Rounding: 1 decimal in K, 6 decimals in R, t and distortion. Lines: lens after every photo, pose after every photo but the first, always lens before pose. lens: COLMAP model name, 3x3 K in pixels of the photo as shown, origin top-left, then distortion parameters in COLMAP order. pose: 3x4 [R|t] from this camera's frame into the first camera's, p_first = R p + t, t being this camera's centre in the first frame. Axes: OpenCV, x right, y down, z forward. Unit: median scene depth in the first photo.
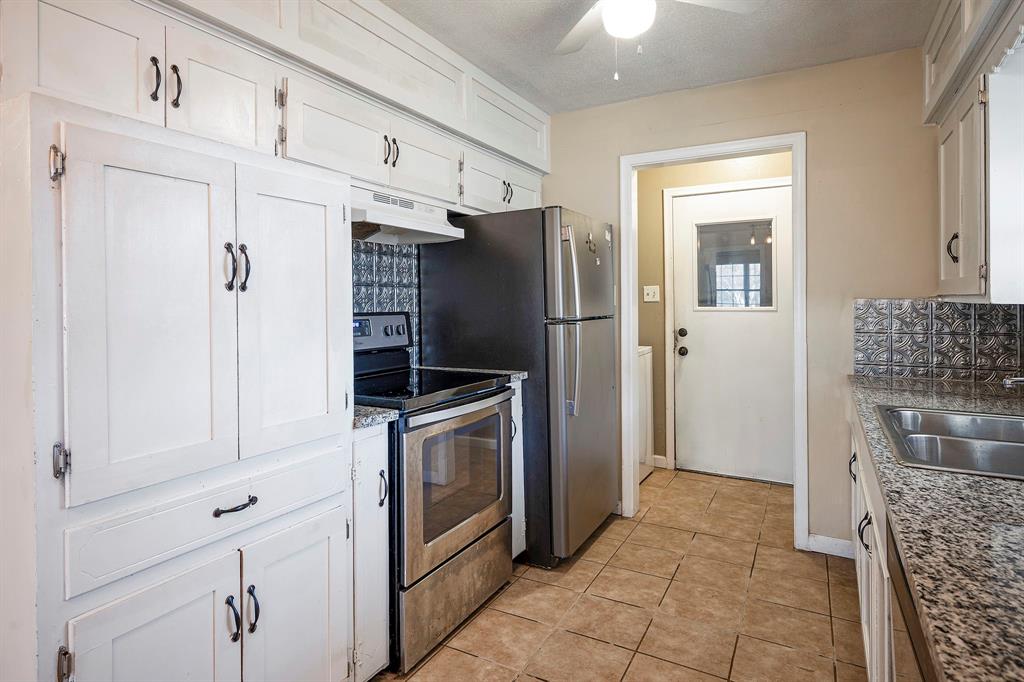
lens RADIAL K [[557.4, 0, 508.6], [0, 557.4, 295.5], [0, 0, 1]] dist [-0.003996, 0.002149]
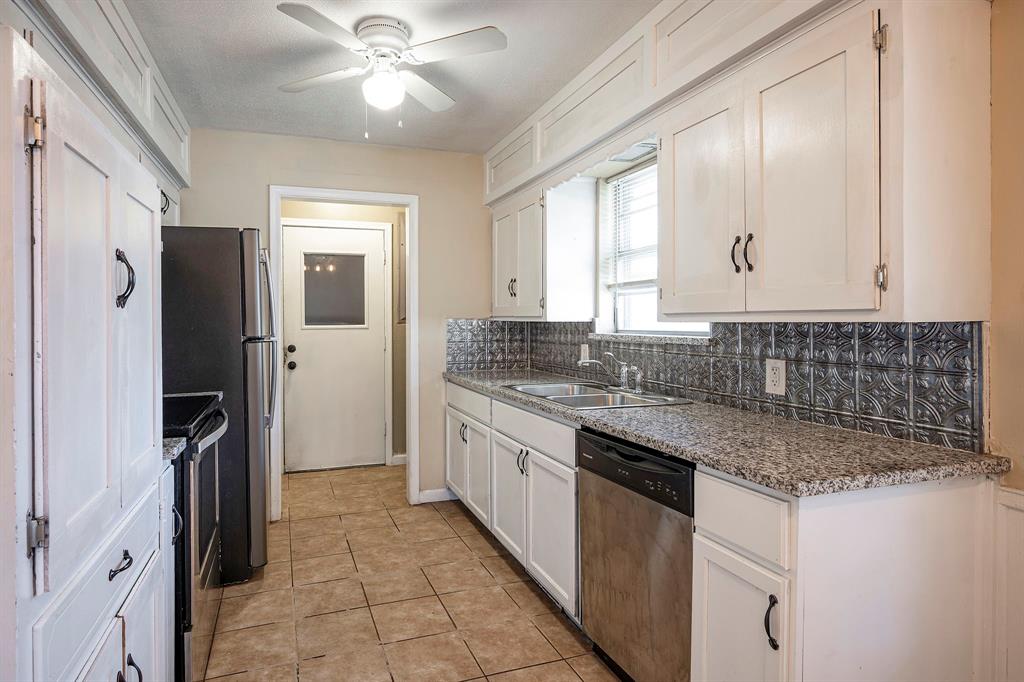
lens RADIAL K [[532.0, 0, 468.0], [0, 532.0, 315.0], [0, 0, 1]] dist [-0.000591, -0.000632]
pose [[0.675452, 0.006896, 0.737371, -0.373444], [-0.006129, 0.999974, -0.003738, 0.001286], [-0.737378, -0.001994, 0.675477, 0.037917]]
